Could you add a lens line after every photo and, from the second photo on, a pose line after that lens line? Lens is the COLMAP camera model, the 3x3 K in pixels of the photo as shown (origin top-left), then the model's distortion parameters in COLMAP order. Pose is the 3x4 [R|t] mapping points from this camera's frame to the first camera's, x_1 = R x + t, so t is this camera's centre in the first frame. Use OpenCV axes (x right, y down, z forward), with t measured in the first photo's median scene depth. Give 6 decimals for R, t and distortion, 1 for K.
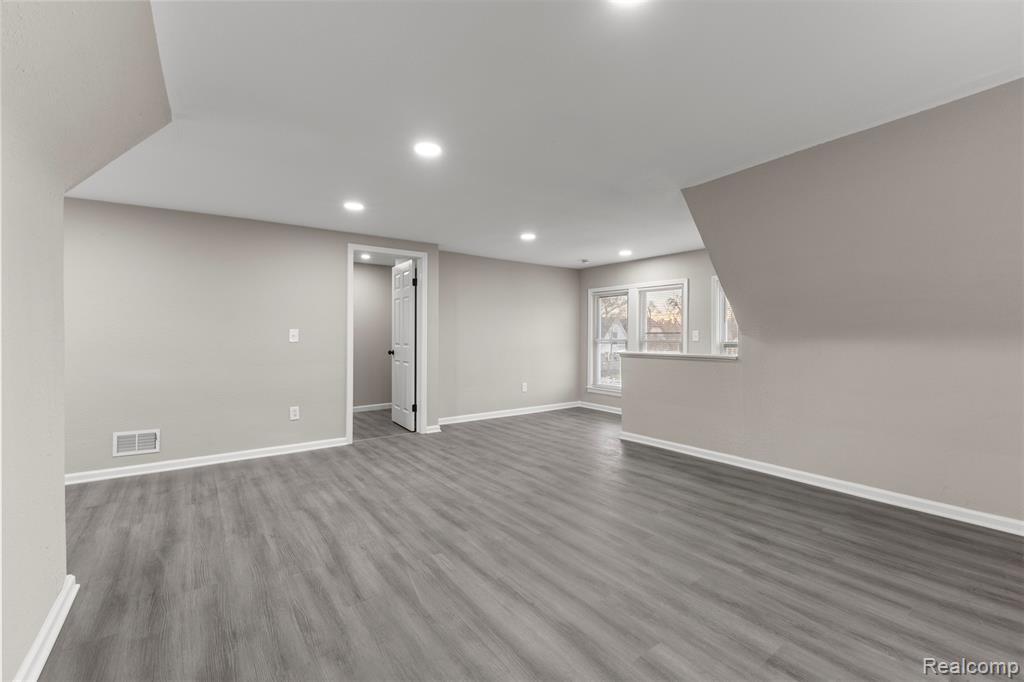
lens RADIAL K [[442.7, 0, 515.0], [0, 442.7, 338.6], [0, 0, 1]] dist [0.015934, -0.000414]
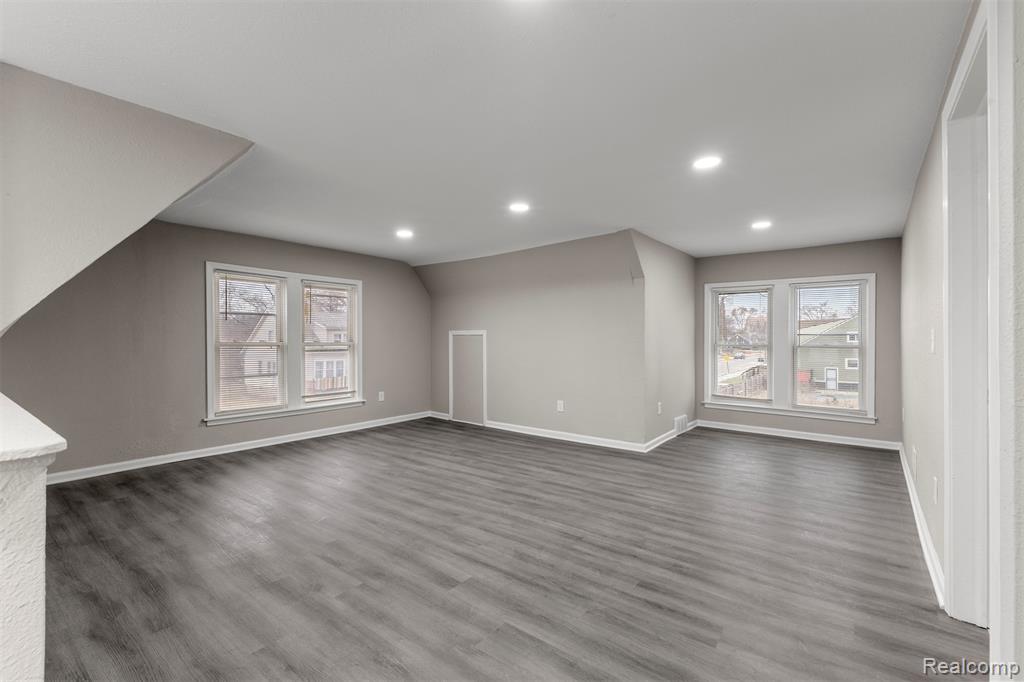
lens RADIAL K [[442.7, 0, 515.0], [0, 442.7, 338.6], [0, 0, 1]] dist [0.015934, -0.000414]
pose [[-0.960842, 0.001411, -0.277092, 0.175673], [-0.000548, 0.999975, 0.006993, -0.017479], [0.277095, 0.006871, -0.960818, 2.004559]]
